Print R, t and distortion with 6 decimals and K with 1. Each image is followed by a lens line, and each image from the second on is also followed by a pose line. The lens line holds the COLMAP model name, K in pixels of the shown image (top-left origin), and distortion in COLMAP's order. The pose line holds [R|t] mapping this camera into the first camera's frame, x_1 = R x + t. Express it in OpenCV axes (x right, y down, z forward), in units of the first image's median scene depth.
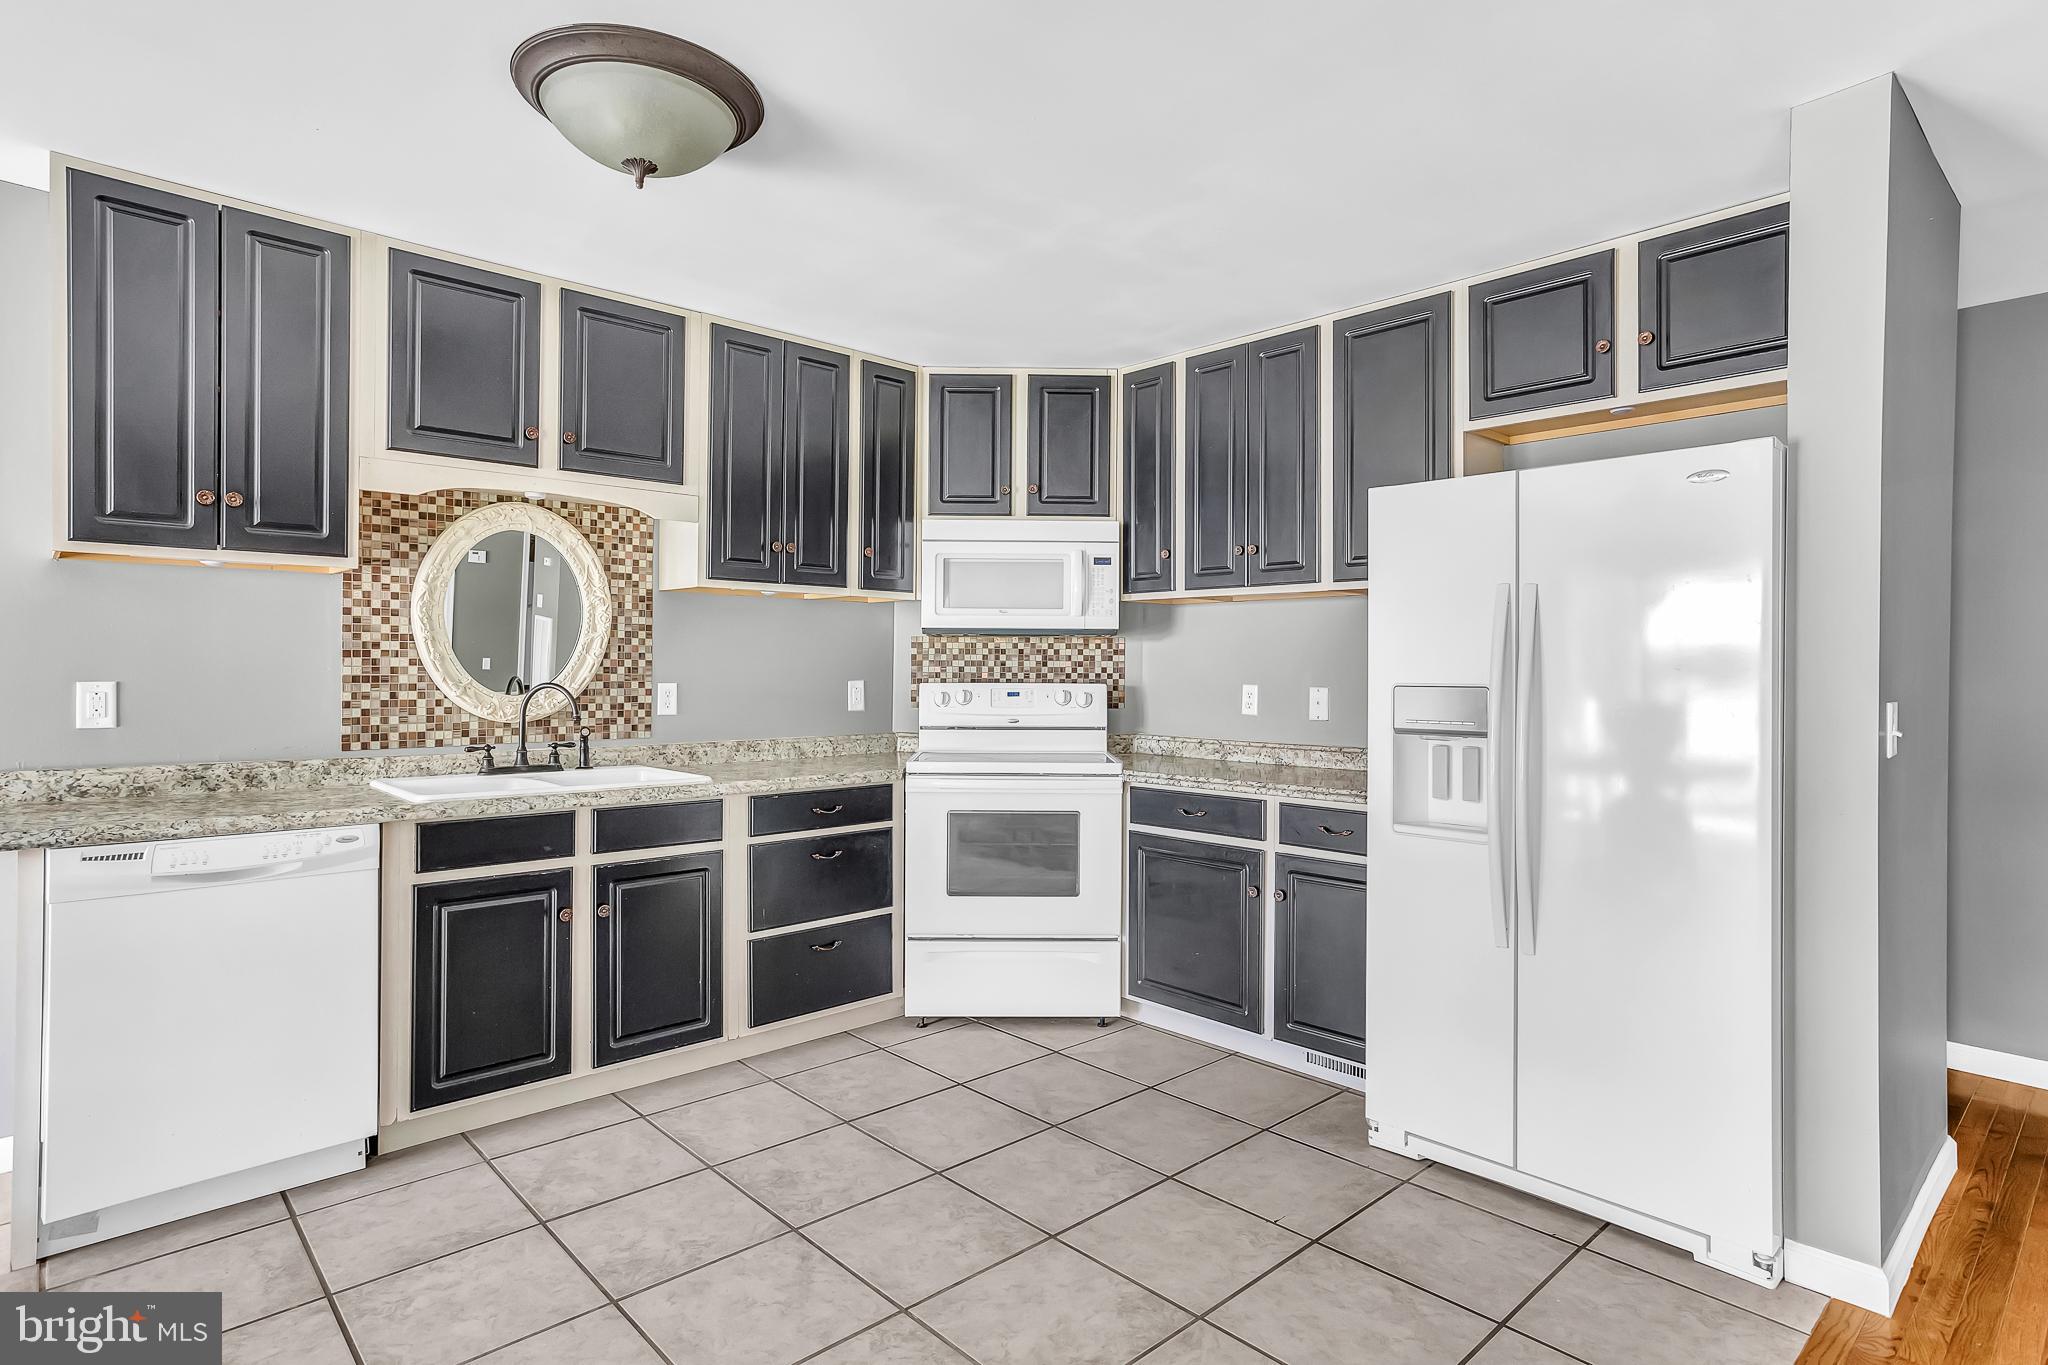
lens RADIAL K [[1077.4, 0, 1025.9], [0, 1077.4, 676.8], [0, 0, 1]] dist [0.000376, -0.000232]
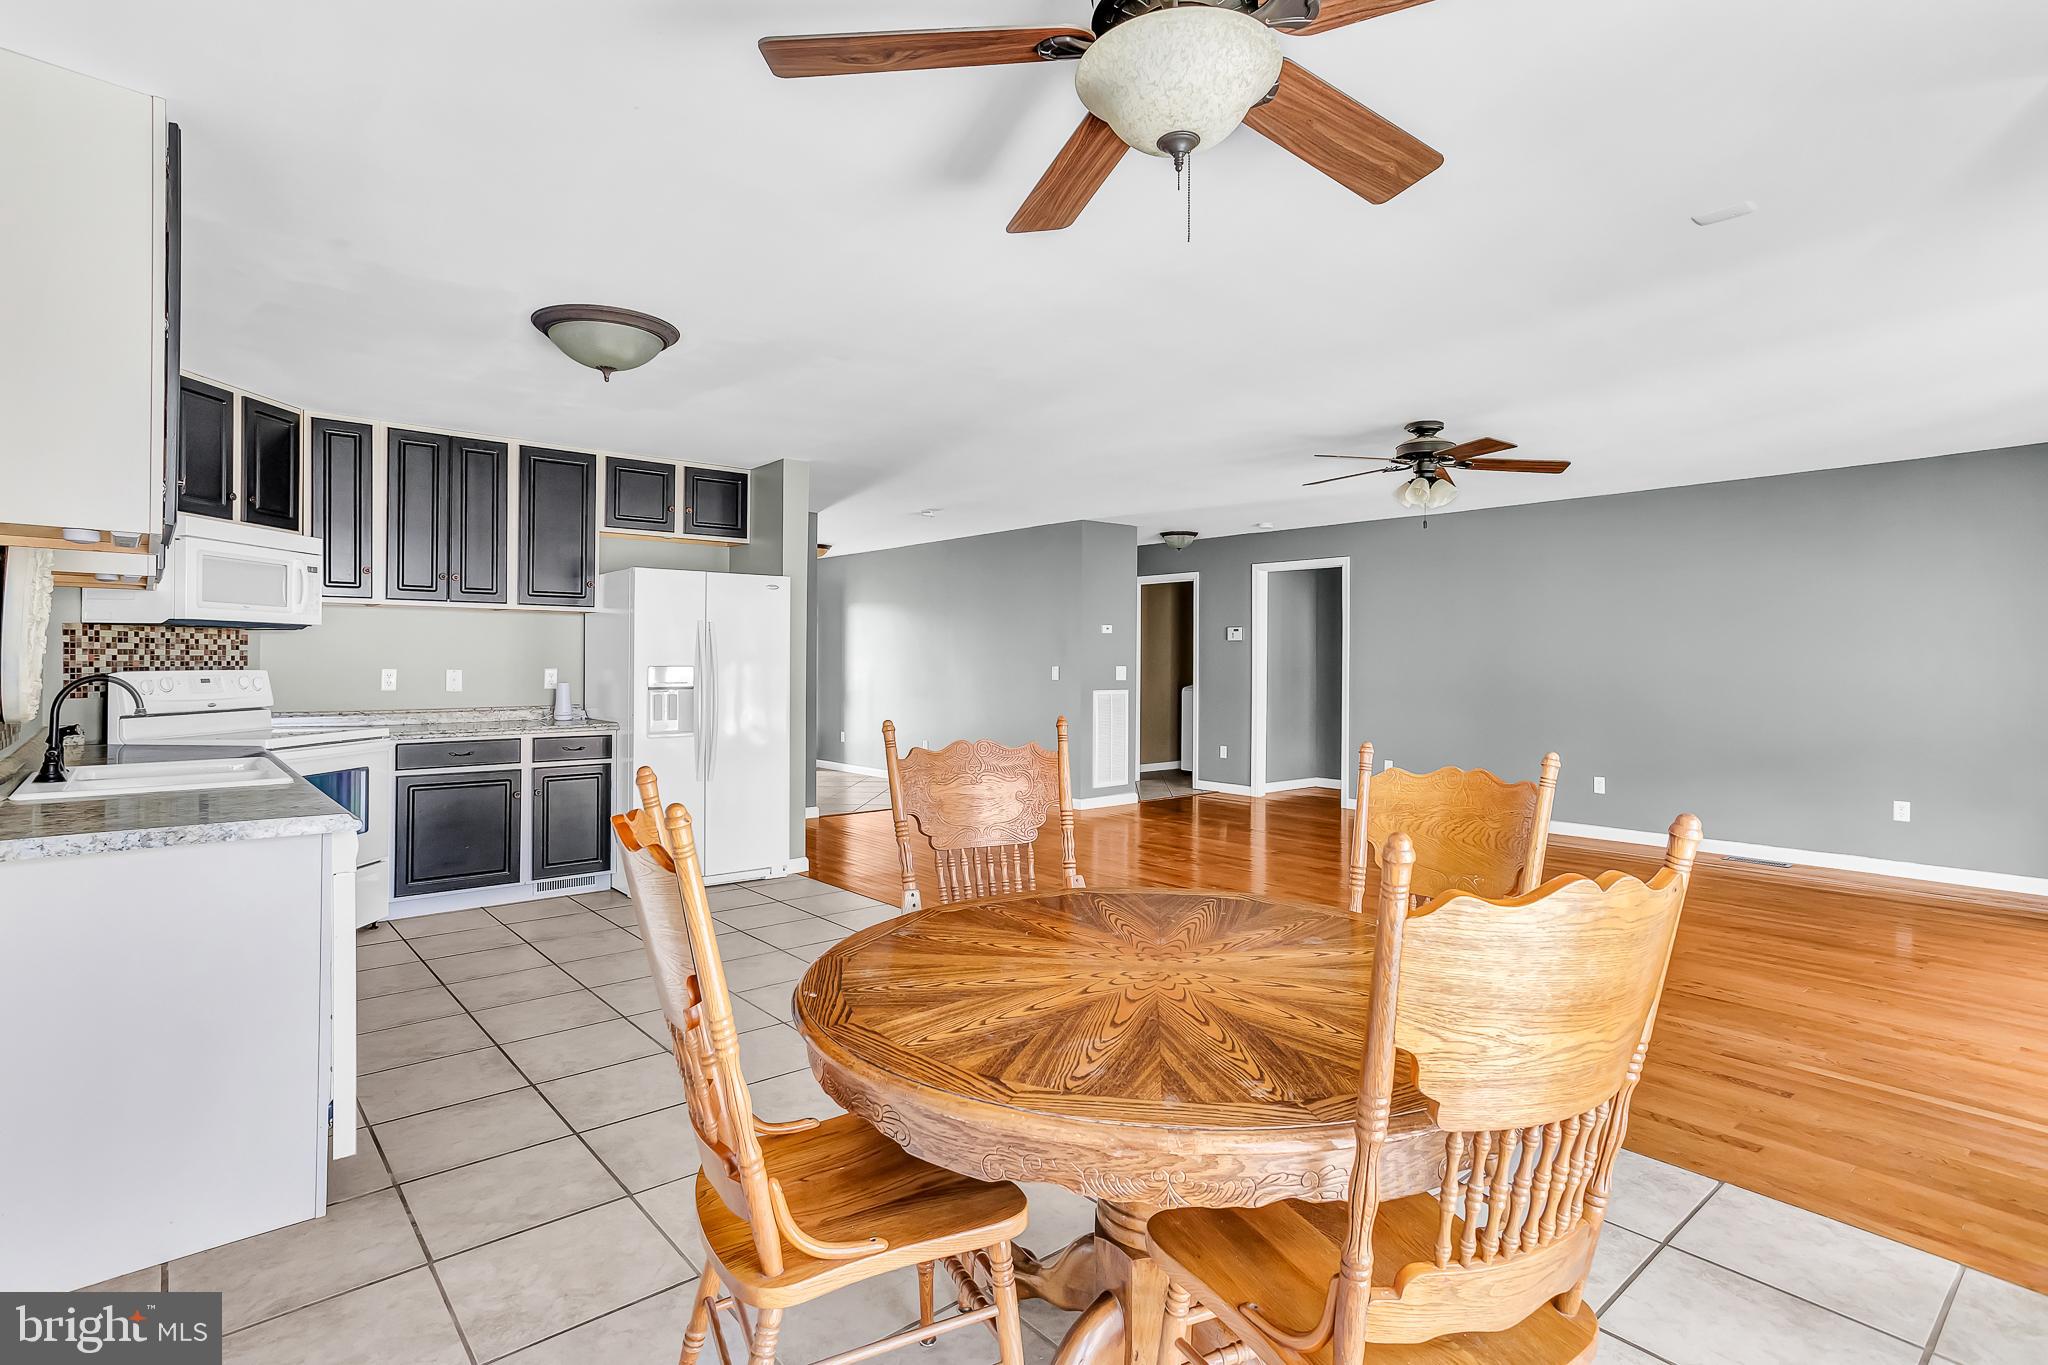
lens RADIAL K [[1025.6, 0, 1021.4], [0, 1025.6, 662.8], [0, 0, 1]] dist [-0.001516, 0.000941]
pose [[0.062951, -0.009265, 0.997974, -0.945970], [0.004529, 0.999949, 0.008997, -0.007099], [-0.998006, 0.003953, 0.062989, 0.110208]]
